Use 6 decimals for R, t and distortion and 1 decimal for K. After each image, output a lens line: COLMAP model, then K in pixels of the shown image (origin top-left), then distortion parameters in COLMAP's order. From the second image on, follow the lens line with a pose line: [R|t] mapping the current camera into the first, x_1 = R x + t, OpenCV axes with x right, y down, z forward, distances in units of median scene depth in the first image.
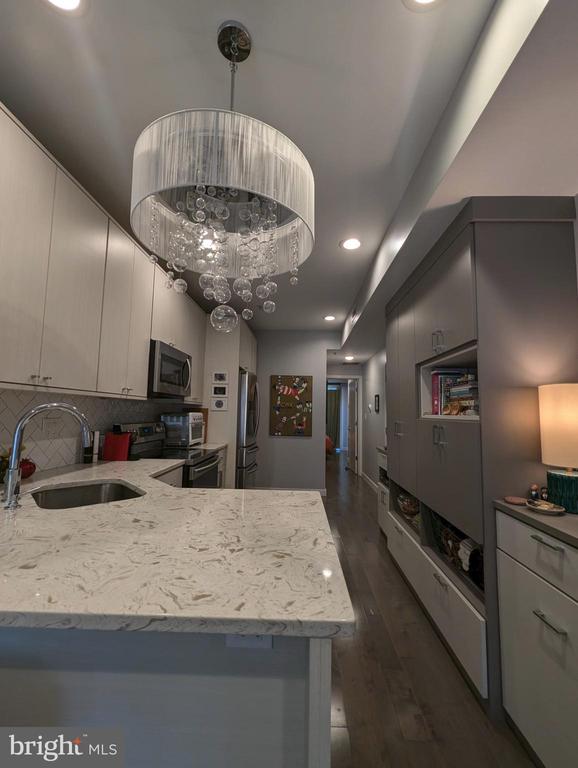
lens RADIAL K [[320.1, 0, 287.1], [0, 320.1, 382.4], [0, 0, 1]] dist [0.008992, -0.000423]
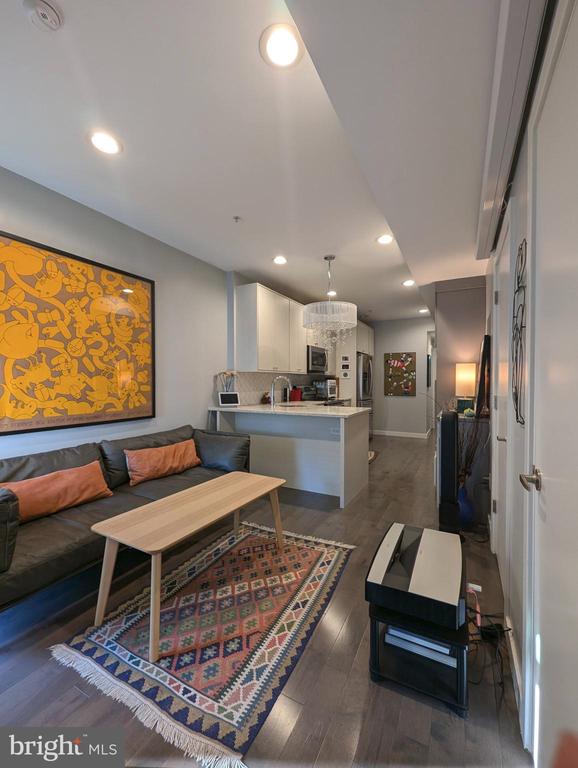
lens RADIAL K [[320.1, 0, 290.0], [0, 320.1, 383.1], [0, 0, 1]] dist [0.008992, -0.000423]
pose [[0.900721, -0.015107, -0.434136, 0.254165], [0.057001, 0.994864, 0.083642, -0.045779], [0.430643, -0.100084, 0.896956, -0.634656]]
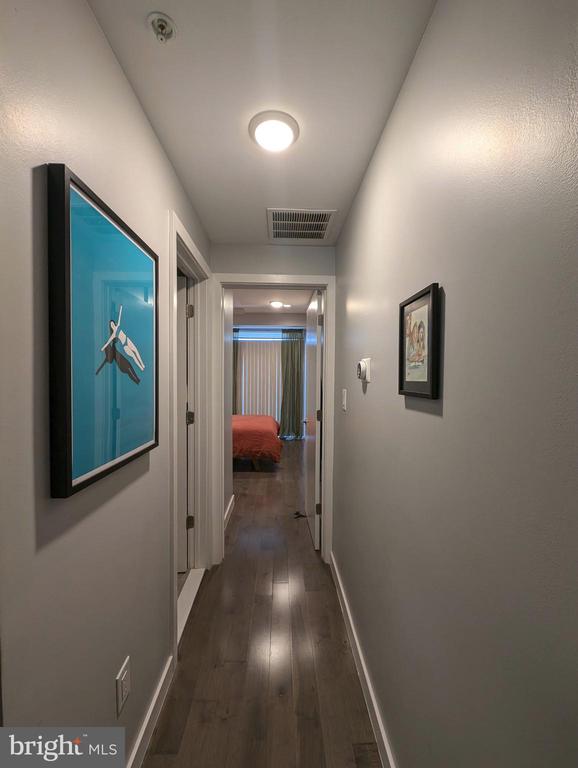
lens RADIAL K [[320.1, 0, 287.8], [0, 320.1, 382.9], [0, 0, 1]] dist [0.008992, -0.000423]
pose [[0.997010, -0.010965, 0.076496, 0.209681], [0.001847, 0.992981, 0.118261, 0.067372], [-0.077256, -0.117766, 0.990032, 0.883750]]
